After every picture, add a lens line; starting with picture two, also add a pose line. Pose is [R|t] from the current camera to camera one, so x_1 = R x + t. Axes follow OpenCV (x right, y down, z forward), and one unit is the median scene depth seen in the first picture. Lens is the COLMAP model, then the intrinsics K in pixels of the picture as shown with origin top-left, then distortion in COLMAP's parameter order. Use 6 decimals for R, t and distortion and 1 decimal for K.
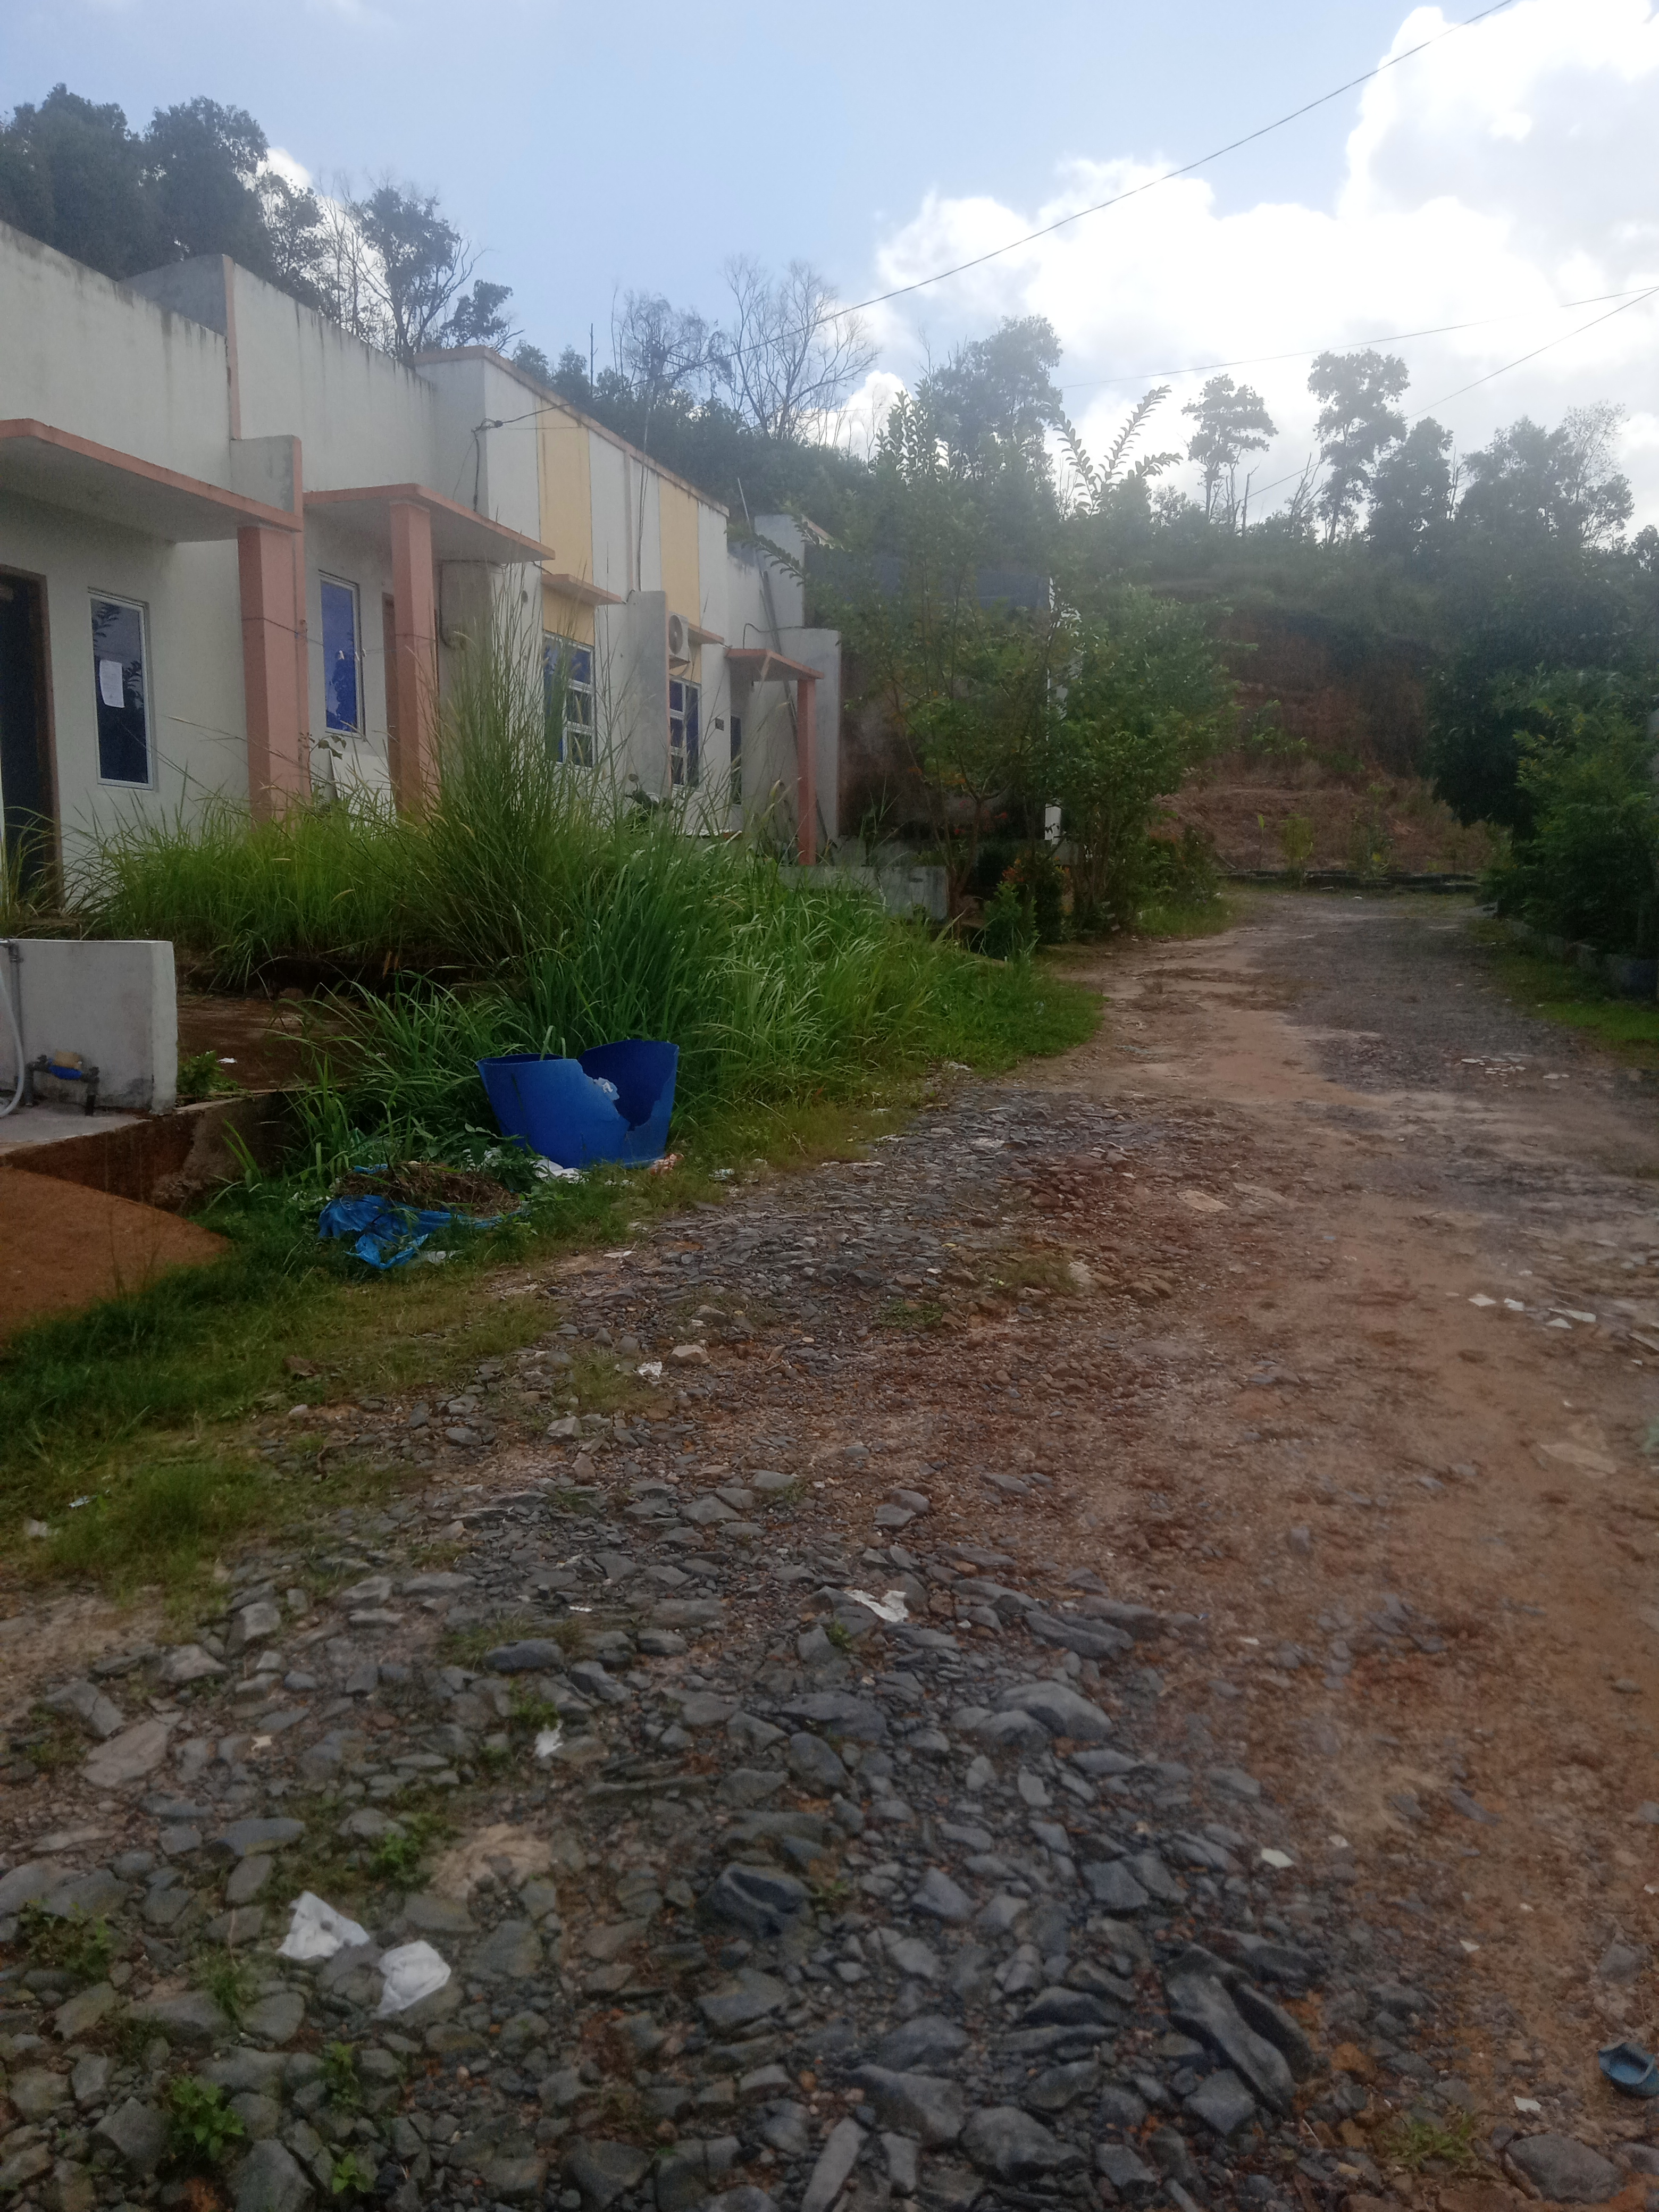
lens RADIAL K [[1529.4, 0, 829.5], [0, 1529.4, 1106.0], [0, 0, 1]] dist [-0.050470, 0.045323]
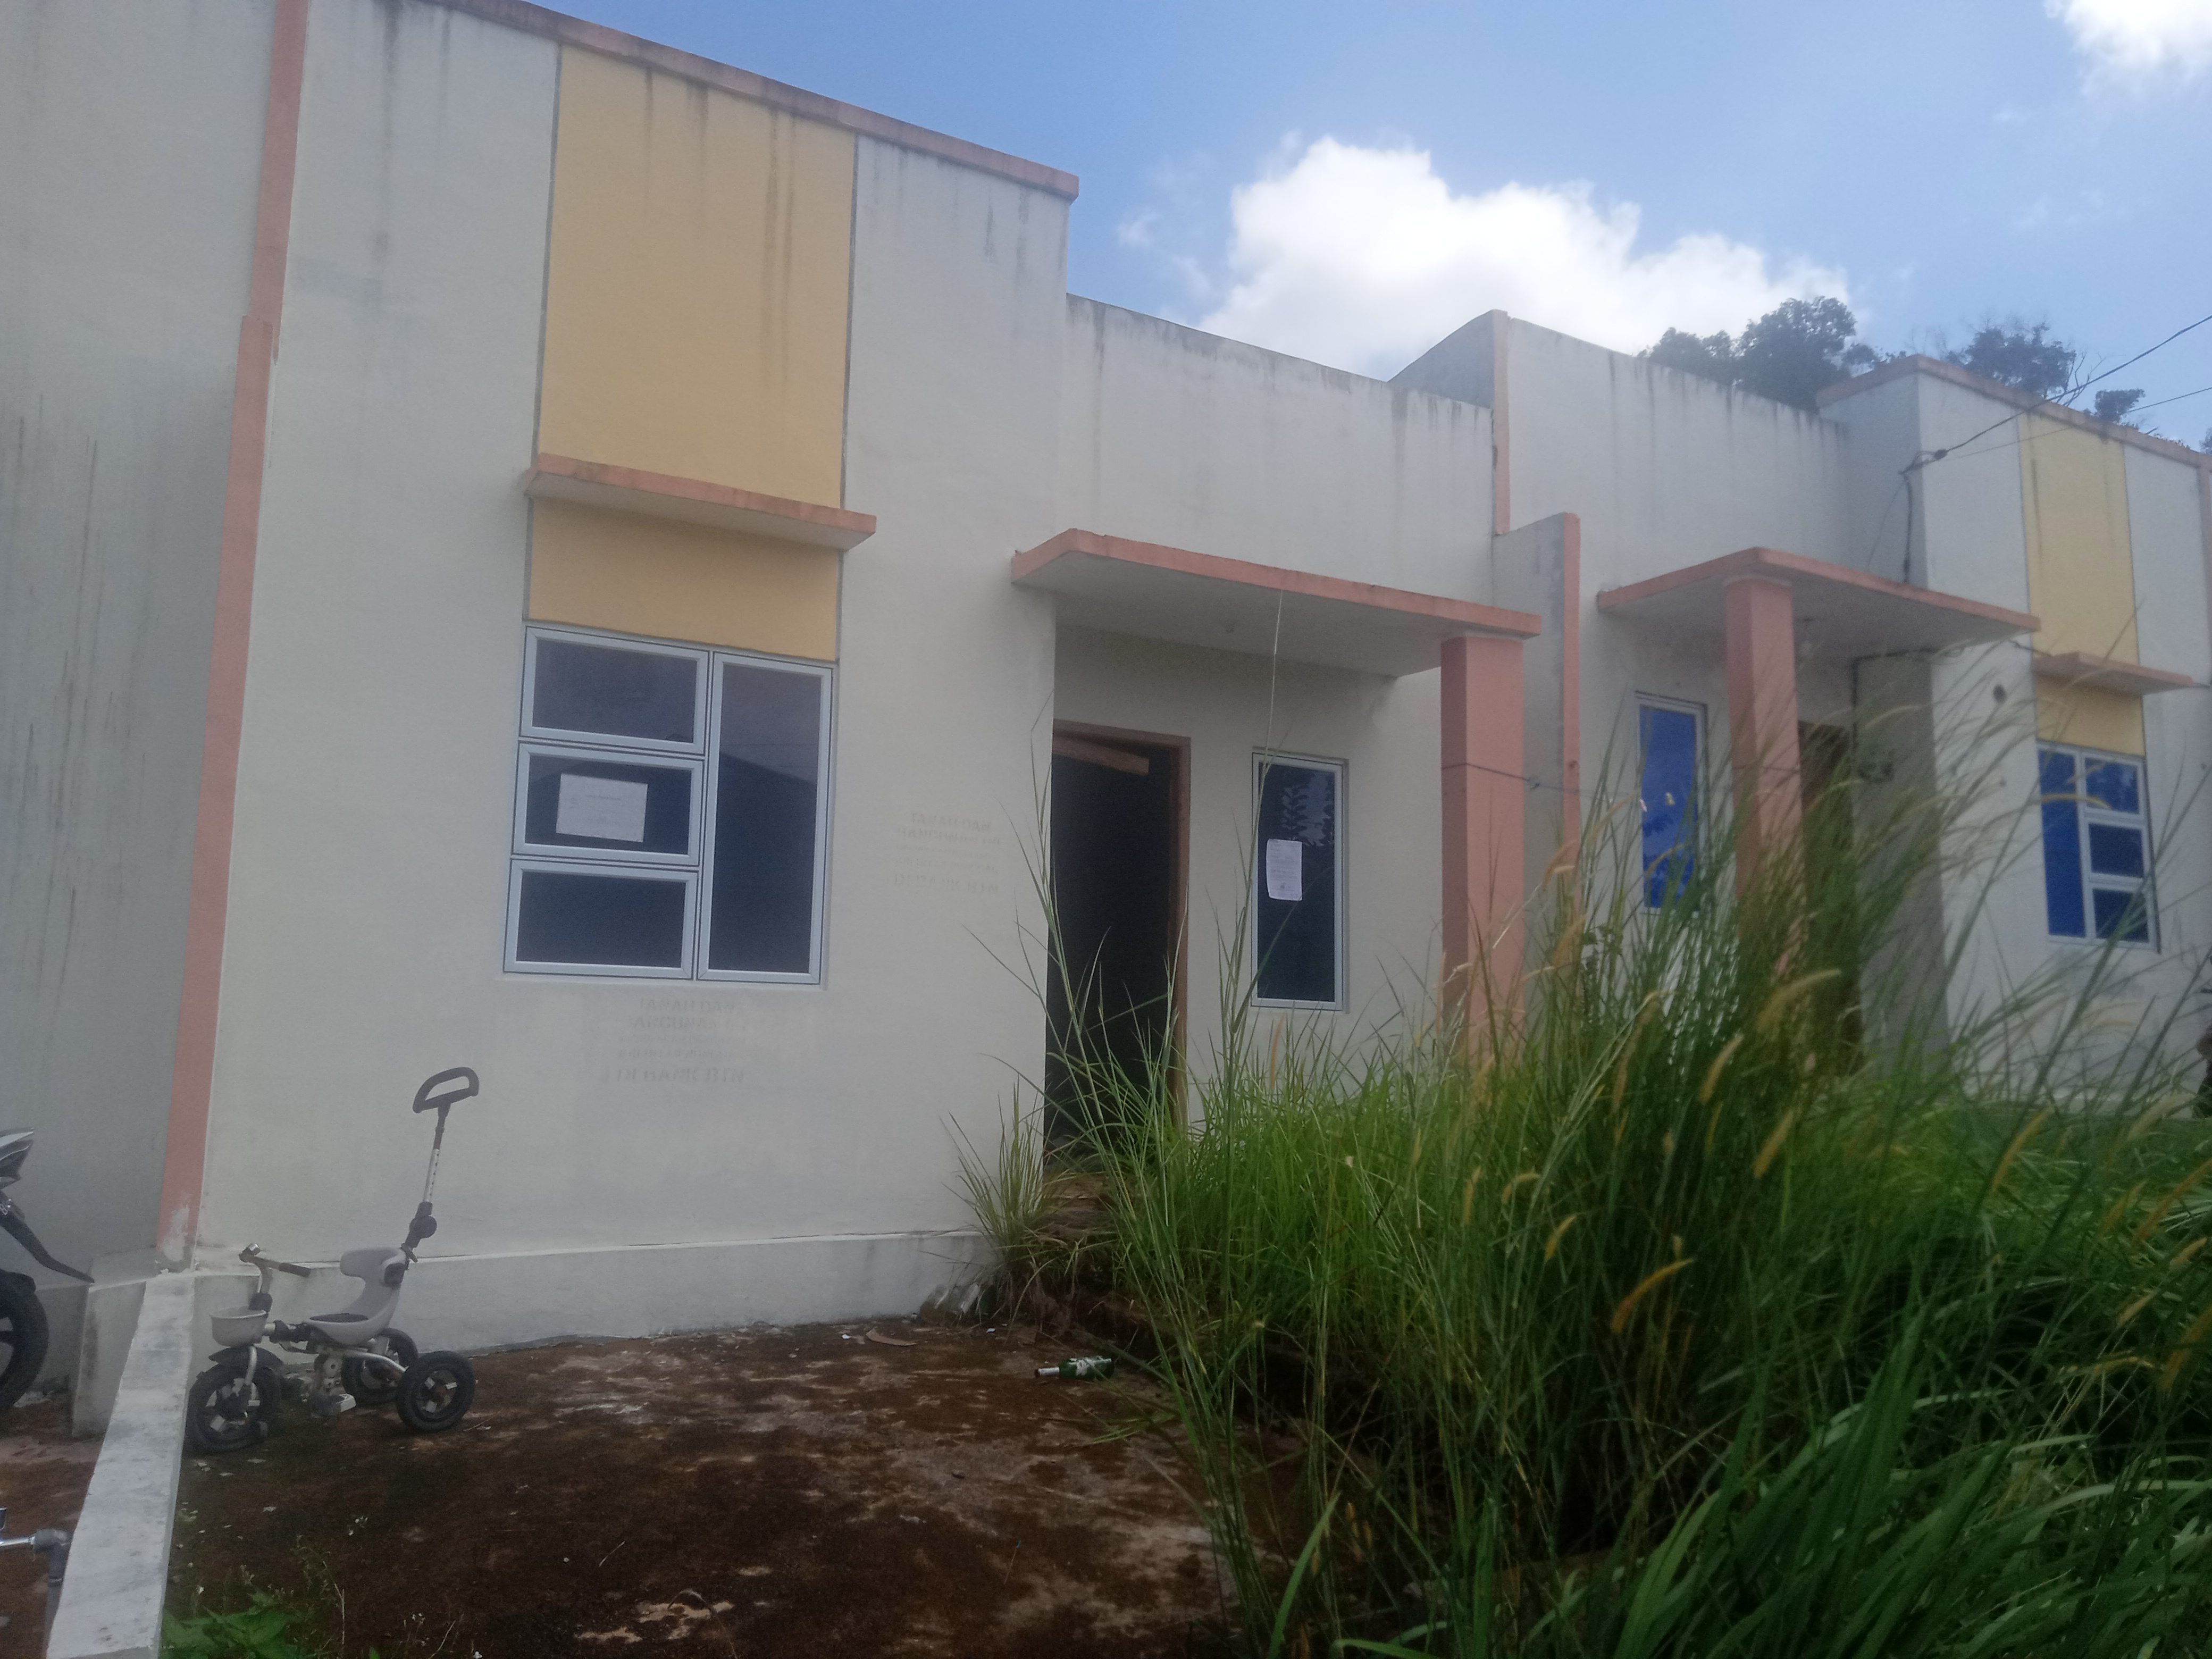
lens RADIAL K [[1529.4, 0, 1106.0], [0, 1529.4, 829.5], [0, 0, 1]] dist [-0.050470, 0.045323]
pose [[0.691220, -0.066414, -0.719586, -0.000602], [-0.127492, 0.968941, -0.211894, -0.095225], [0.711310, 0.238206, 0.661284, 0.323870]]
